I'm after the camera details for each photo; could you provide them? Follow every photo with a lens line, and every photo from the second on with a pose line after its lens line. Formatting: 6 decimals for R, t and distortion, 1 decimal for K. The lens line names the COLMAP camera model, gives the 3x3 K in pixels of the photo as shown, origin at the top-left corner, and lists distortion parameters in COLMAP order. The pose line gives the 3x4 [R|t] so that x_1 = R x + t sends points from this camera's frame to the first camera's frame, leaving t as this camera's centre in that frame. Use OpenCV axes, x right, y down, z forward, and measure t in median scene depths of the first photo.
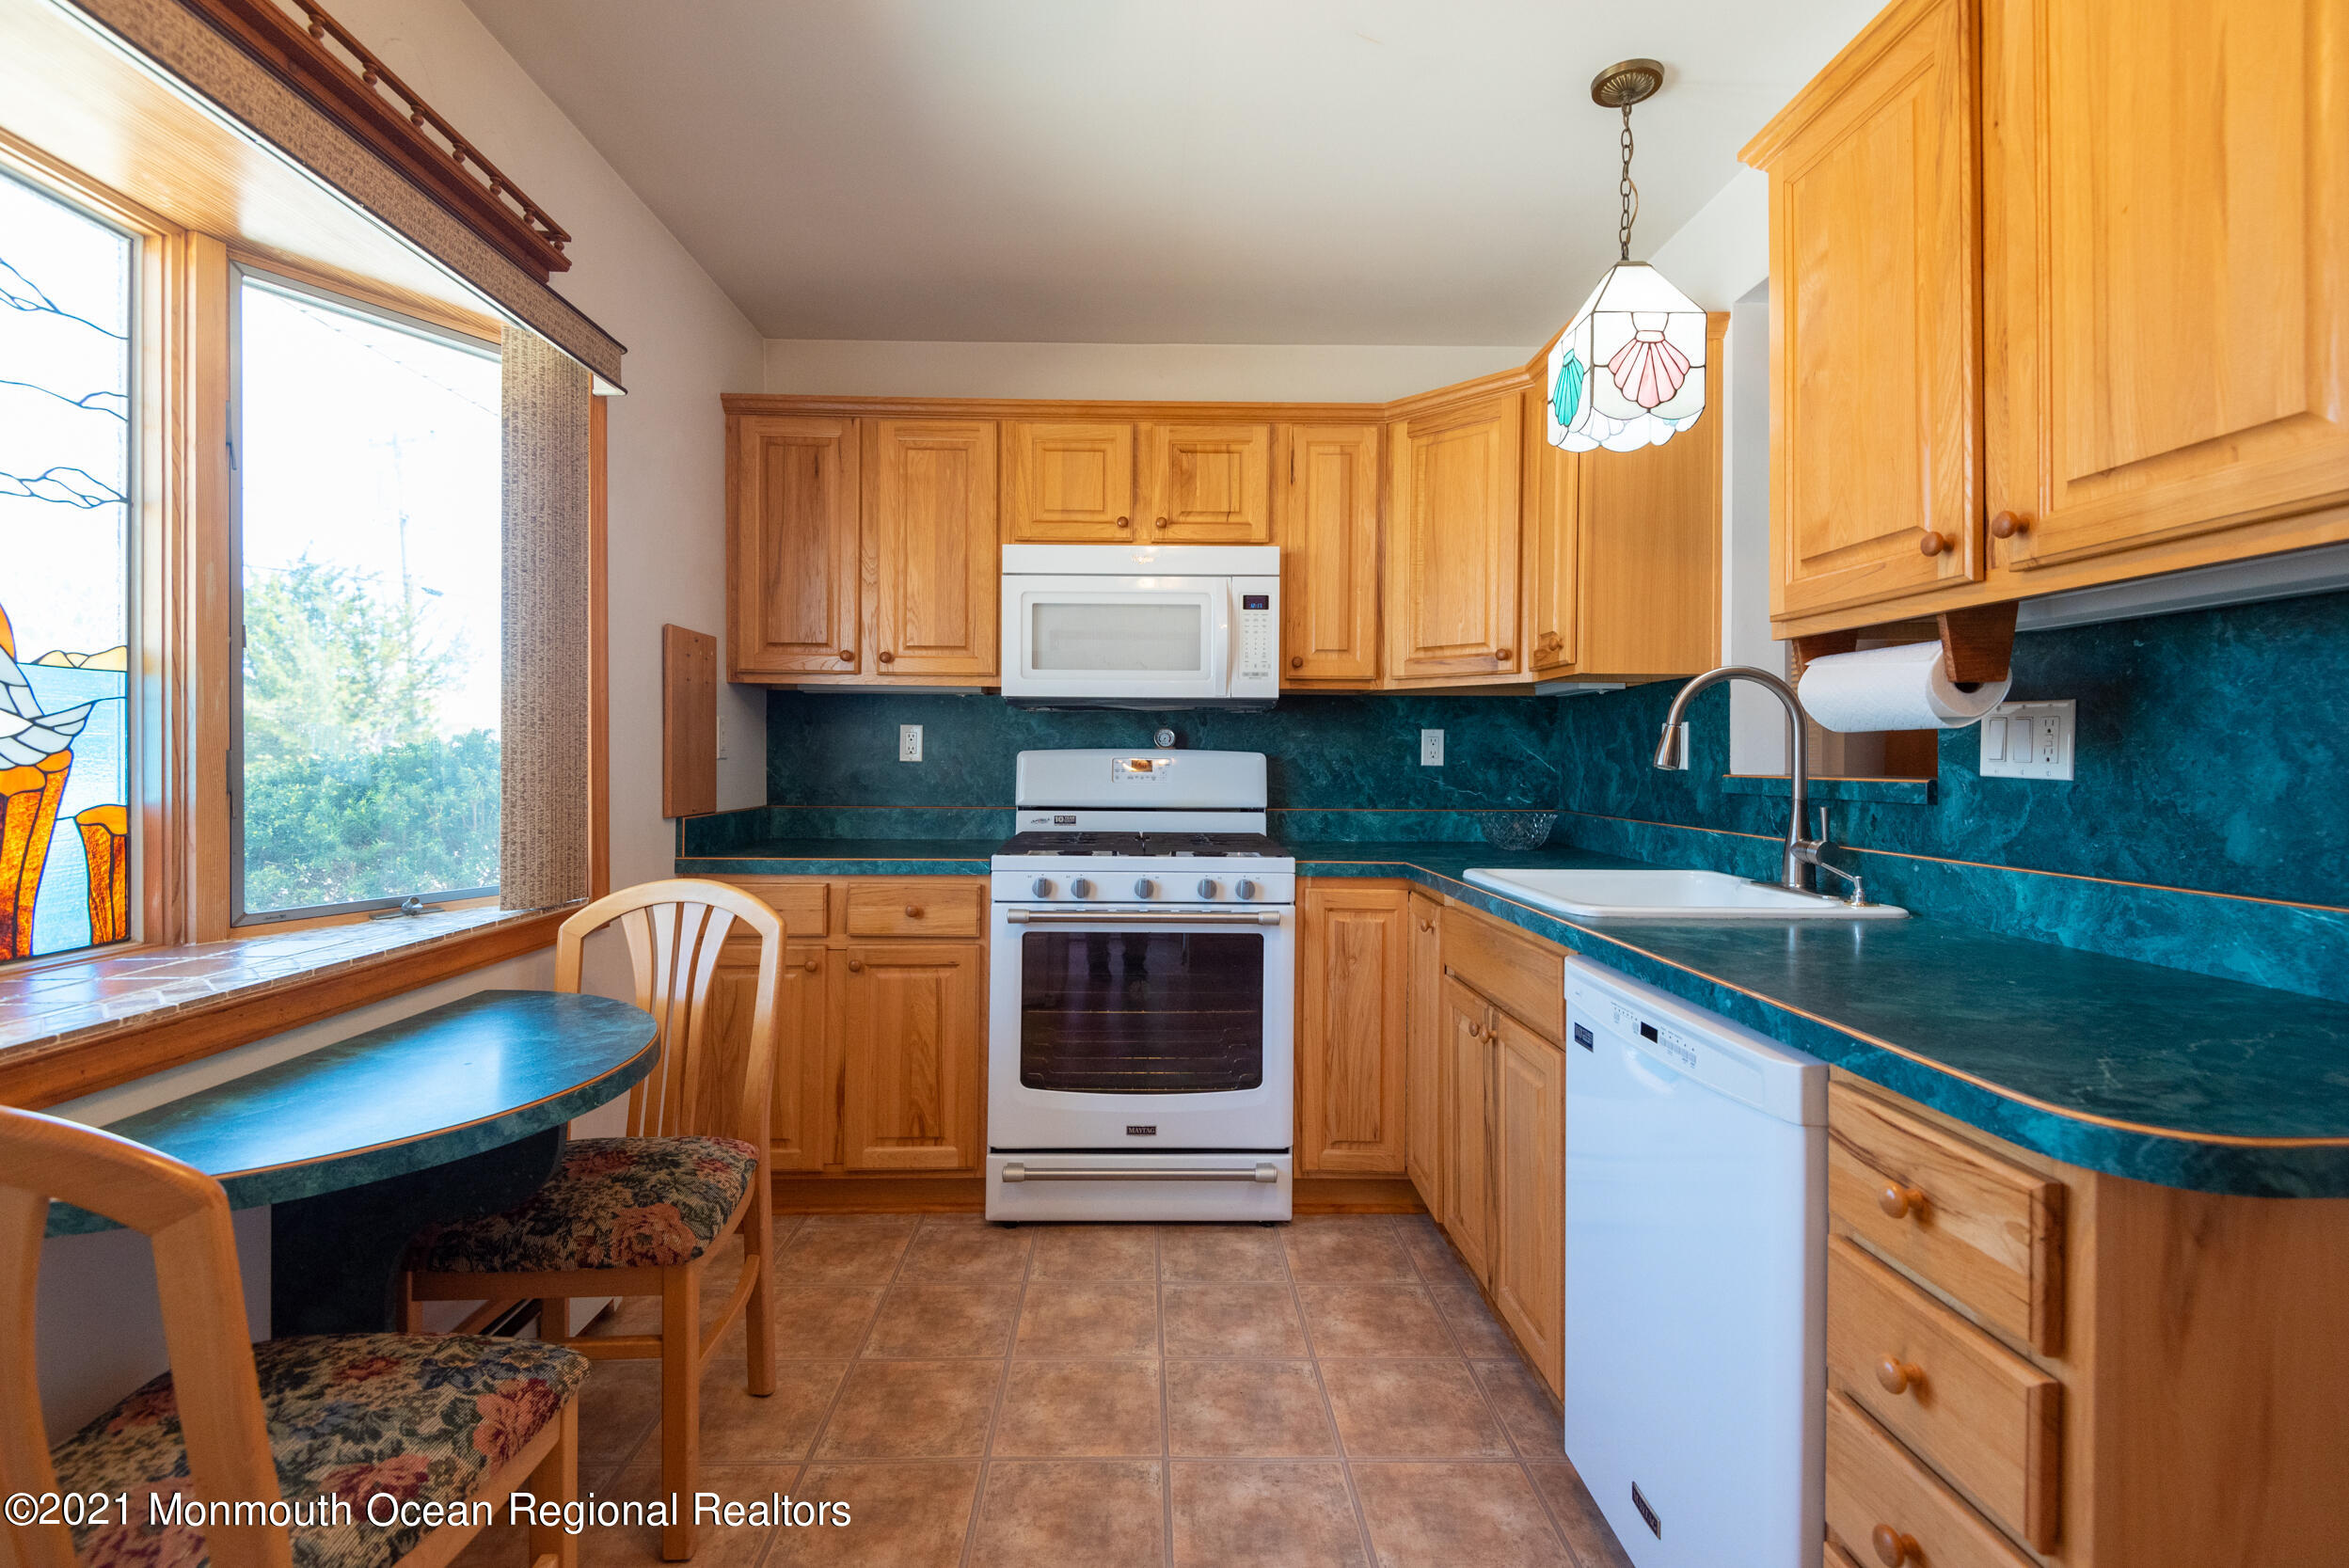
lens RADIAL K [[1102.9, 0, 1167.0], [0, 1102.9, 756.7], [0, 0, 1]] dist [0.046888, -0.031668]
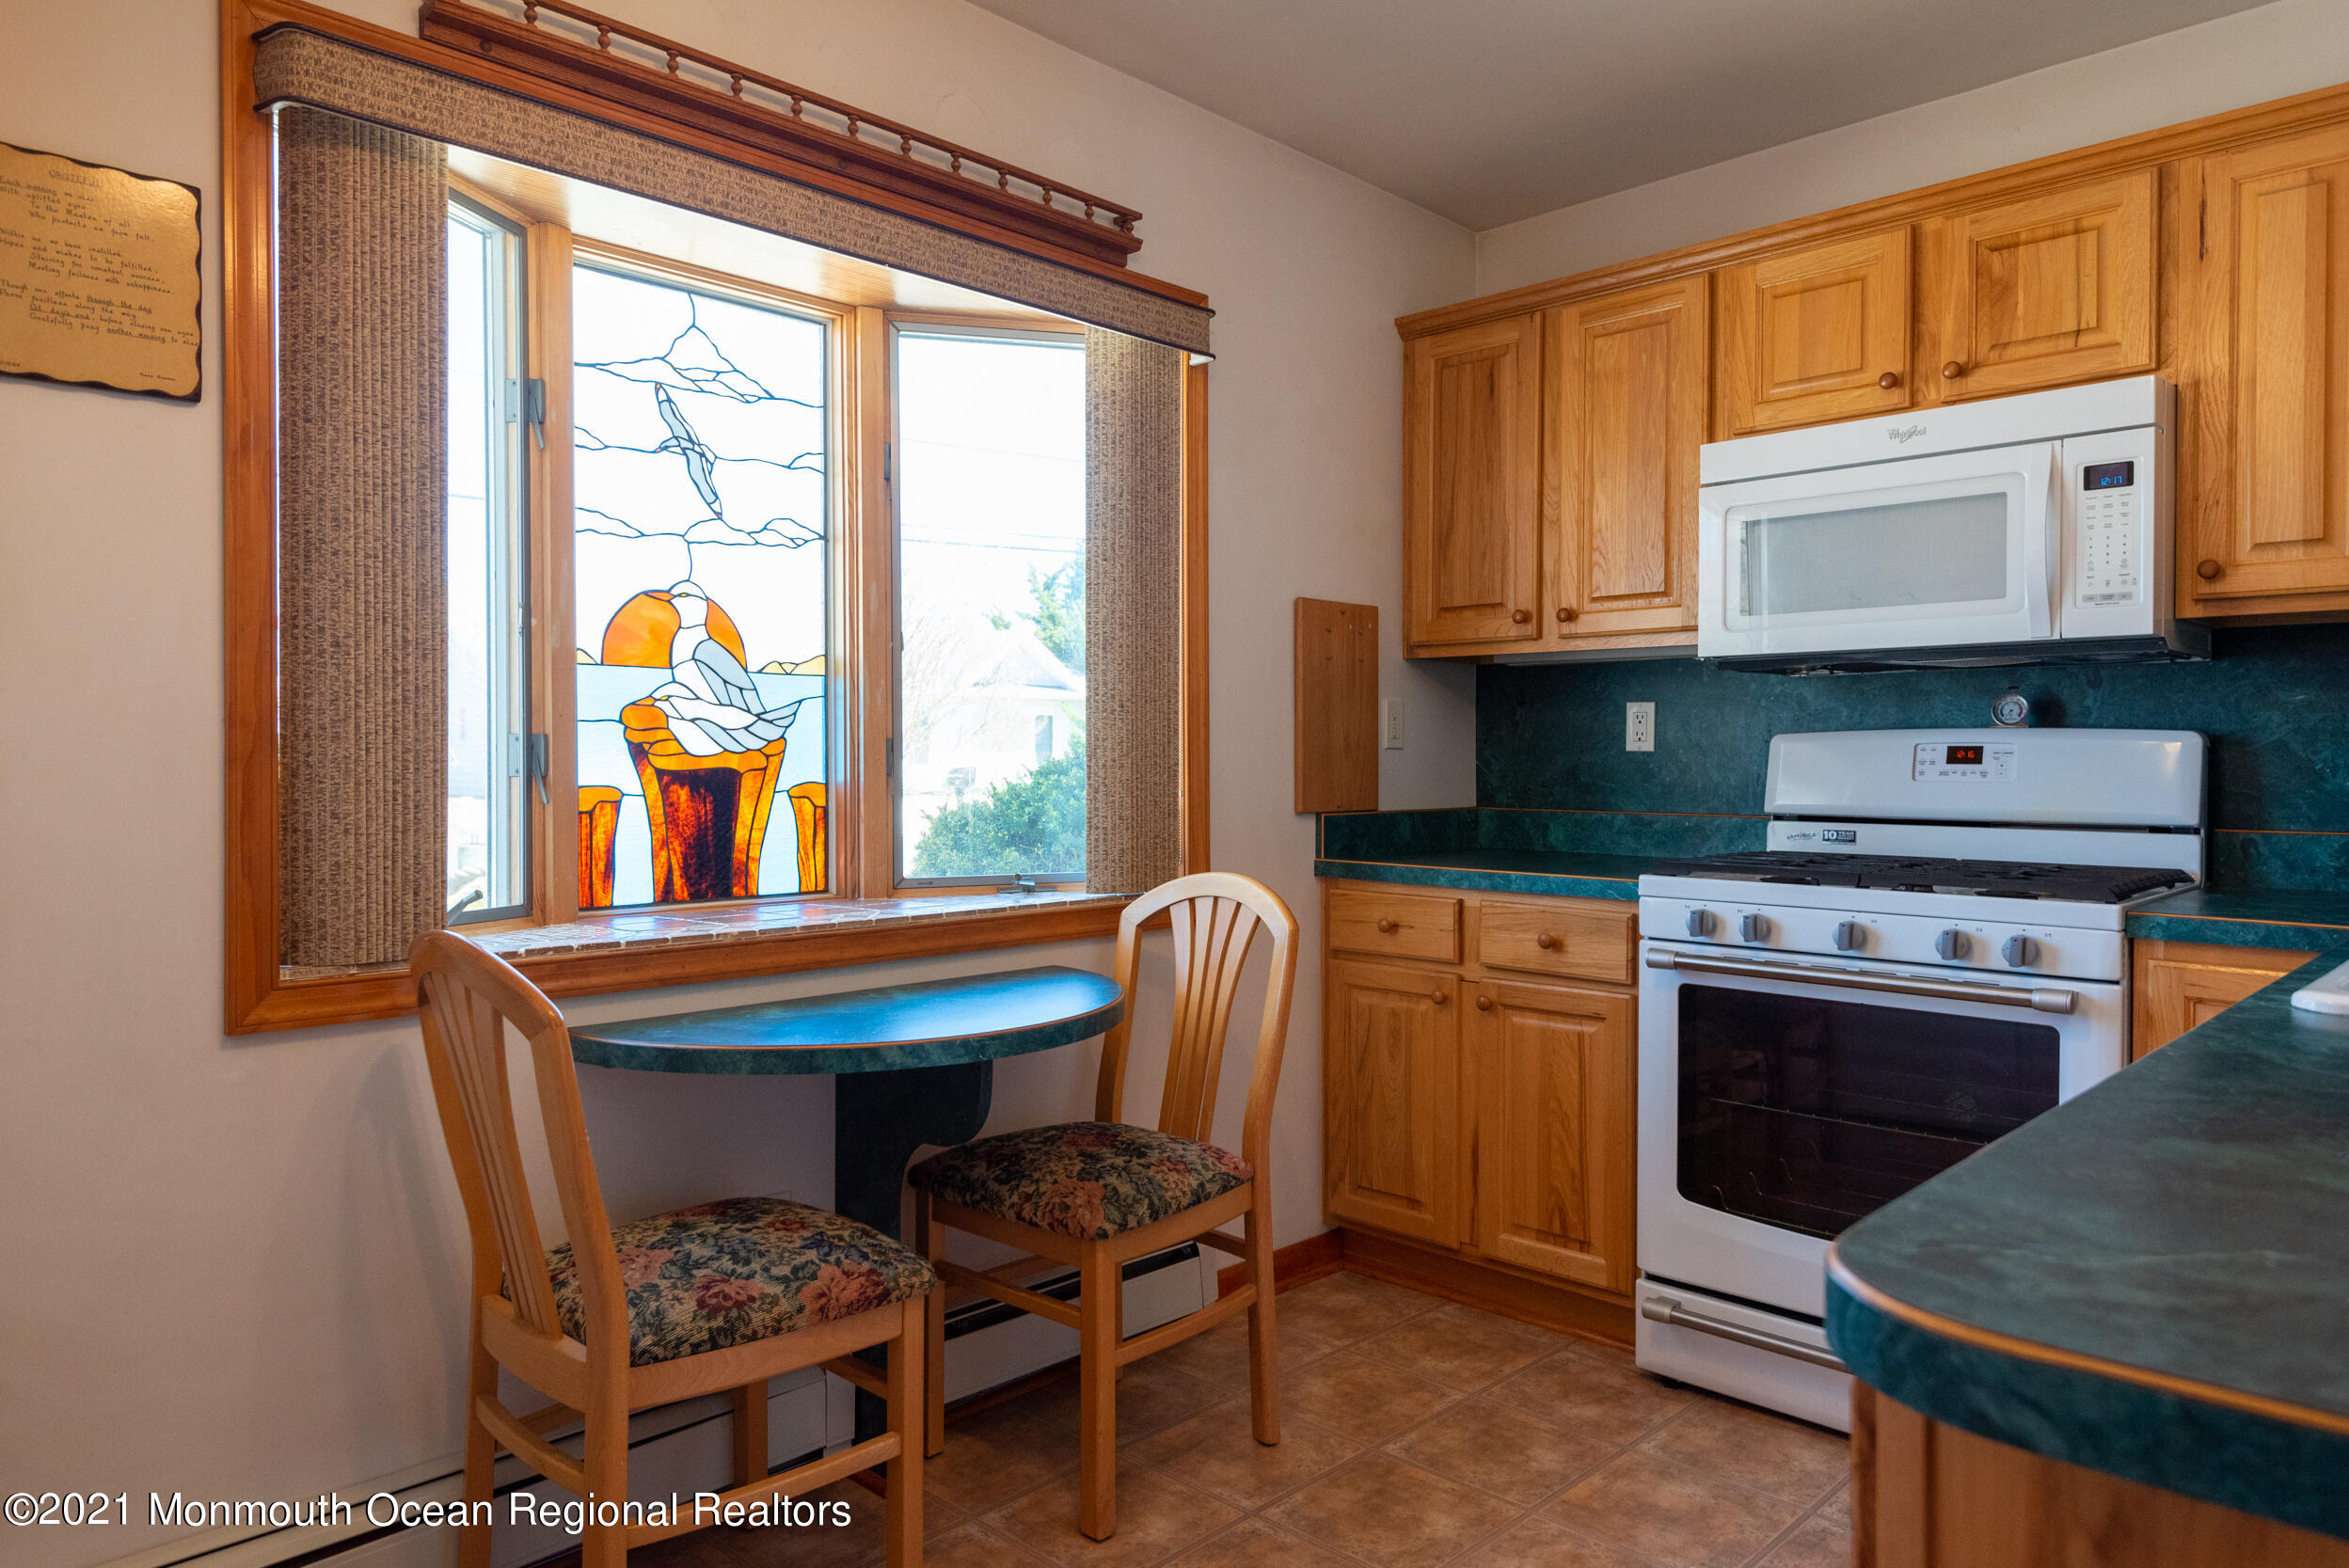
lens RADIAL K [[1534.4, 0, 1115.5], [0, 1534.4, 770.2], [0, 0, 1]] dist [0.046170, -0.032410]
pose [[0.686558, 0.001270, -0.727074, 0.343701], [0.001888, 0.999992, 0.003529, 0.015233], [0.727073, -0.003795, 0.686550, 0.039894]]
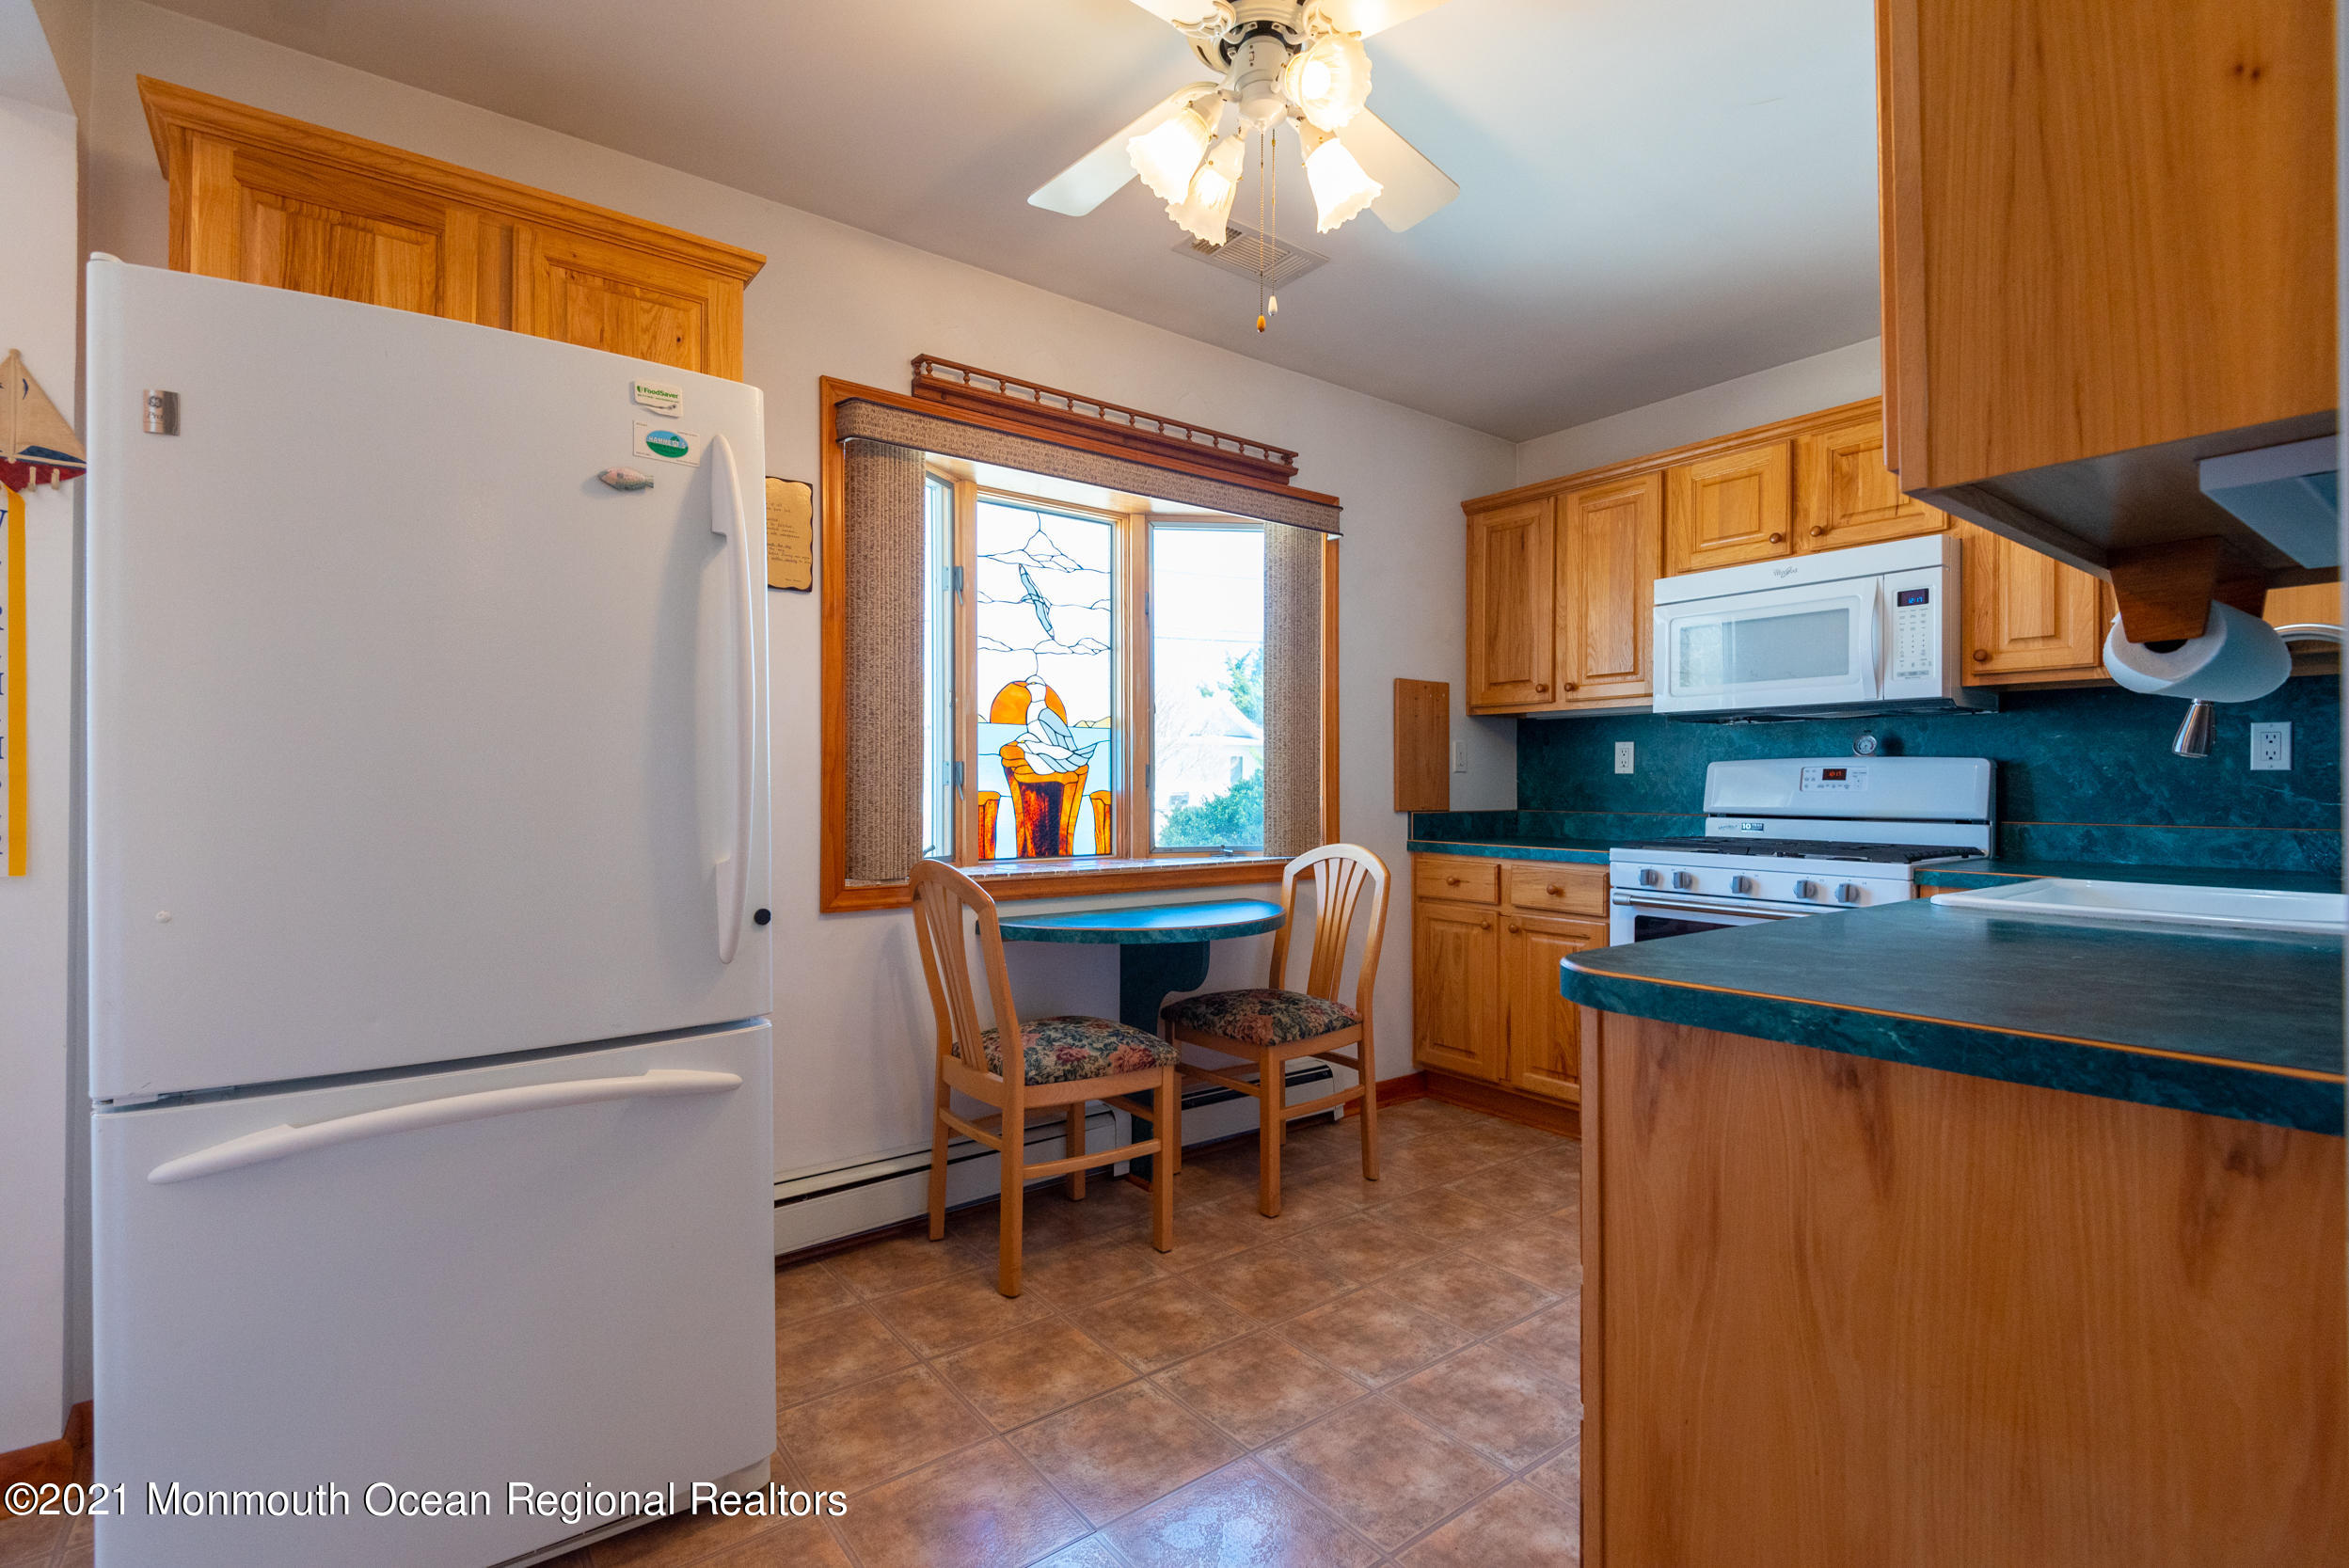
lens RADIAL K [[1076.9, 0, 1117.4], [0, 1076.9, 782.4], [0, 0, 1]] dist [0.044356, -0.029045]
pose [[0.565072, -0.006614, -0.825015, 0.498450], [-0.000735, 0.999963, -0.008520, 0.028646], [0.825041, 0.005421, 0.565047, -0.096817]]
